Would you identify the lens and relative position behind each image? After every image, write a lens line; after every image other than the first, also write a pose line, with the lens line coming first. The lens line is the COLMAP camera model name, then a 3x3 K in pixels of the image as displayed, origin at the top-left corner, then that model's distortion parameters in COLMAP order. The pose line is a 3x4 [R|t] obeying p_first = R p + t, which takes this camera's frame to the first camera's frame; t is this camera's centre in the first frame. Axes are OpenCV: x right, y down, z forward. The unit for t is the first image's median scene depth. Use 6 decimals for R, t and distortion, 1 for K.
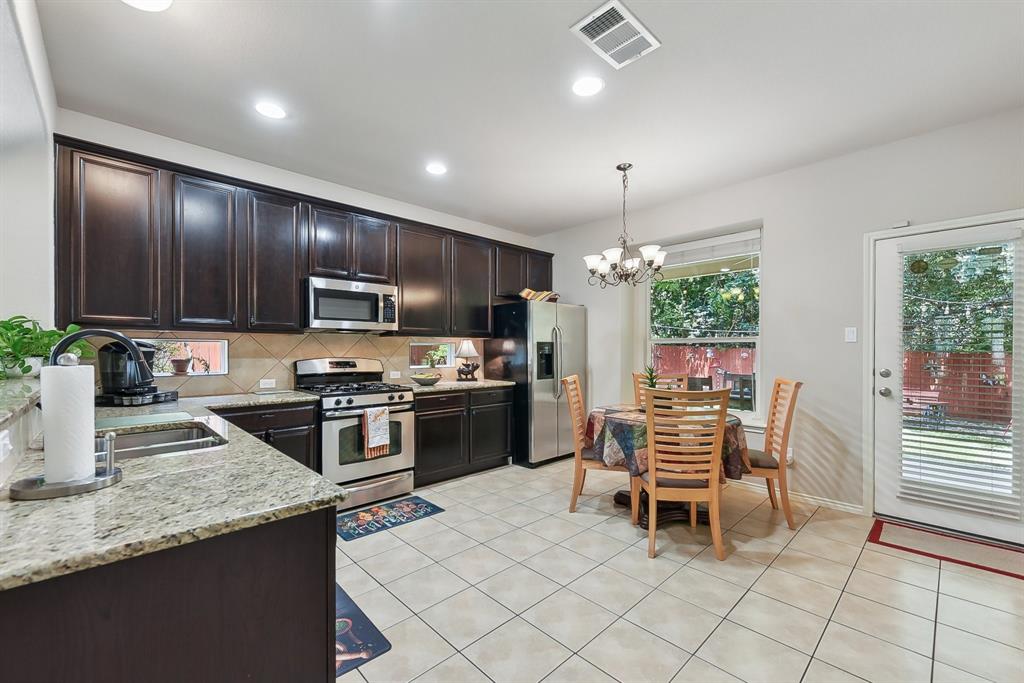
lens RADIAL K [[415.9, 0, 514.5], [0, 415.9, 349.3], [0, 0, 1]] dist [0.009362, -0.001117]
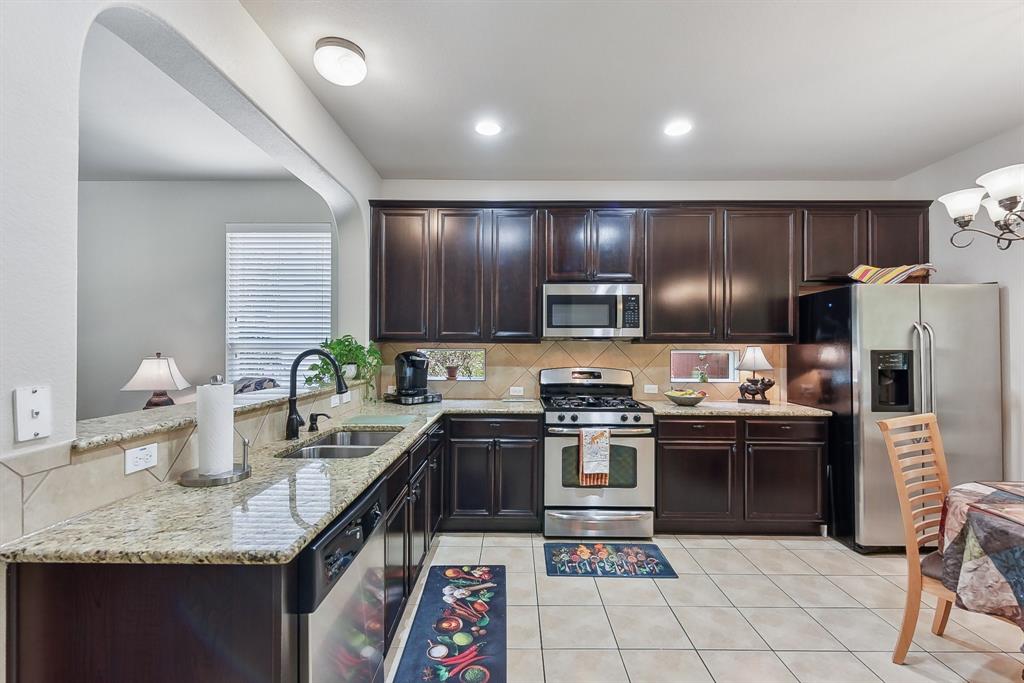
lens RADIAL K [[447.0, 0, 516.0], [0, 447.0, 343.2], [0, 0, 1]] dist [0.000609, -0.000918]
pose [[0.718419, -0.004229, -0.695597, 0.176254], [-0.004346, 0.999935, -0.010568, -0.024424], [0.695597, 0.010616, 0.718354, 0.201884]]
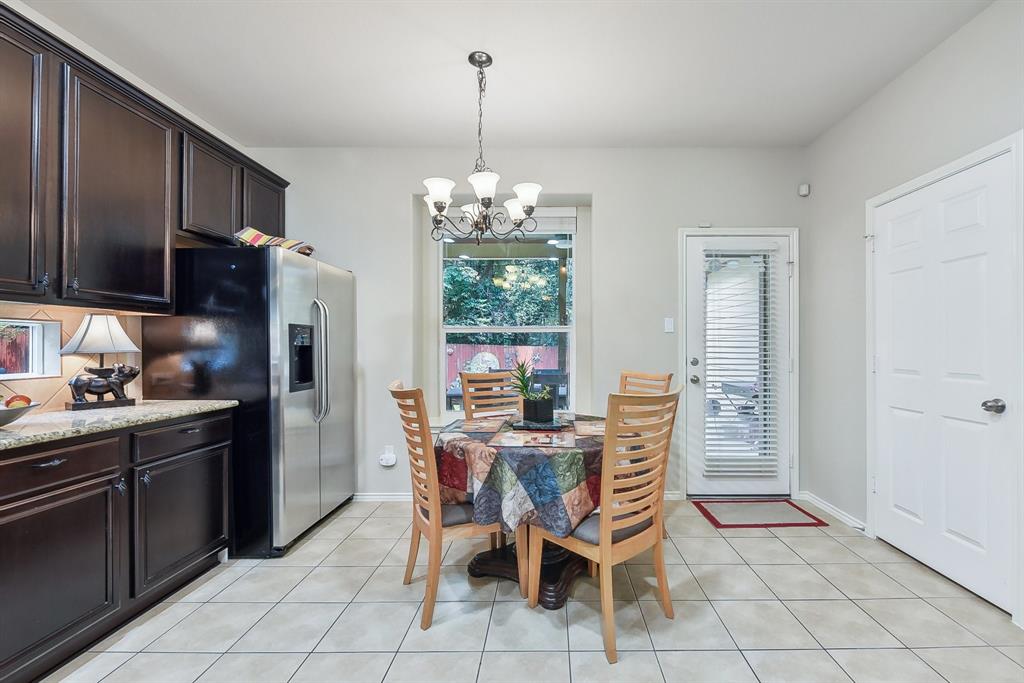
lens RADIAL K [[442.1, 0, 551.5], [0, 442.1, 343.0], [0, 0, 1]] dist [-0.008177, 0.000702]
pose [[0.692372, 0.003965, 0.721530, -0.162005], [0.001479, 0.999975, -0.006915, 0.015455], [-0.721539, 0.005854, 0.692349, 0.443164]]
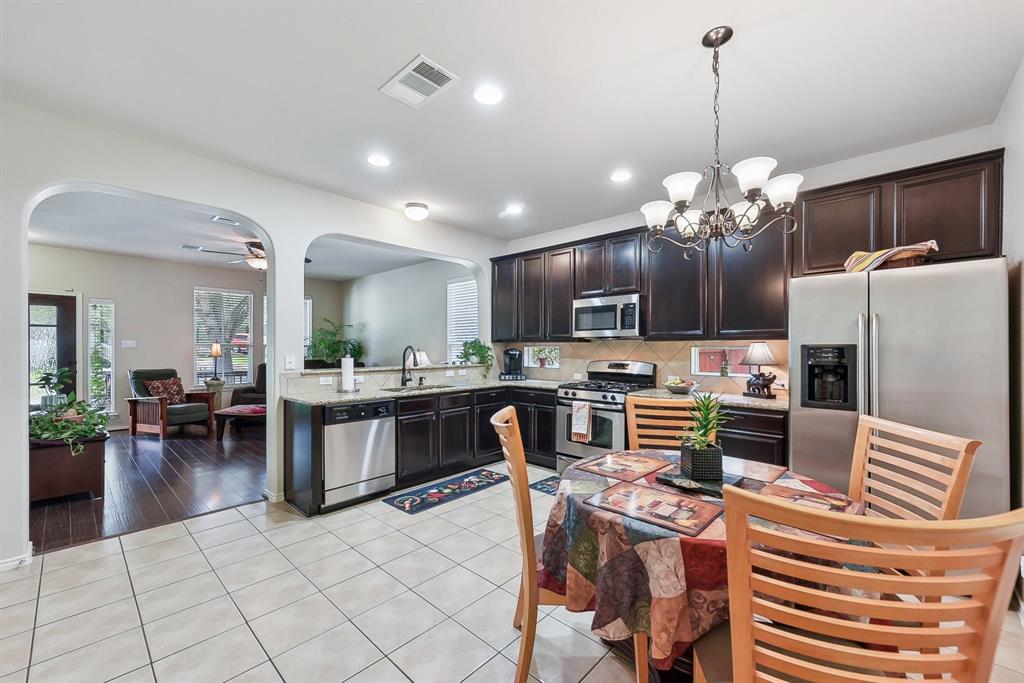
lens RADIAL K [[415.9, 0, 518.9], [0, 415.9, 347.0], [0, 0, 1]] dist [0.009362, -0.001117]
pose [[0.063379, -0.001501, -0.997988, 0.824640], [-0.000755, 0.999999, -0.001552, -0.017483], [0.997989, 0.000852, 0.063378, 0.701797]]
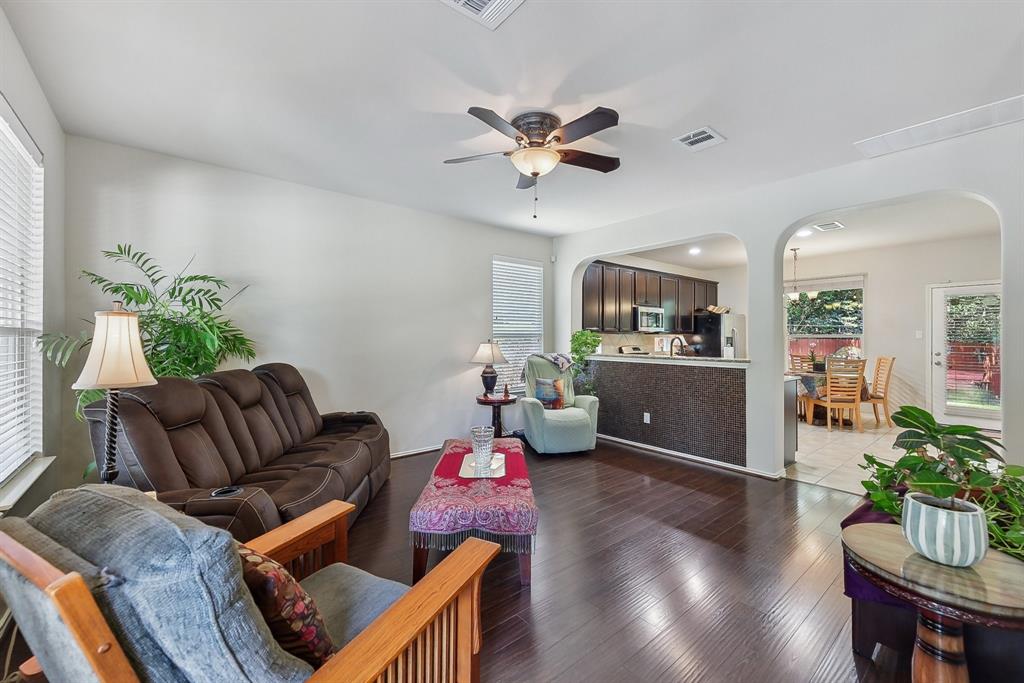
lens RADIAL K [[415.9, 0, 513.7], [0, 415.9, 335.1], [0, 0, 1]] dist [0.009362, -0.001117]
pose [[0.997403, 0.001482, -0.072009, -0.923000], [-0.002044, 0.999968, -0.007732, -0.013028], [0.071995, 0.007859, 0.997374, -1.066280]]
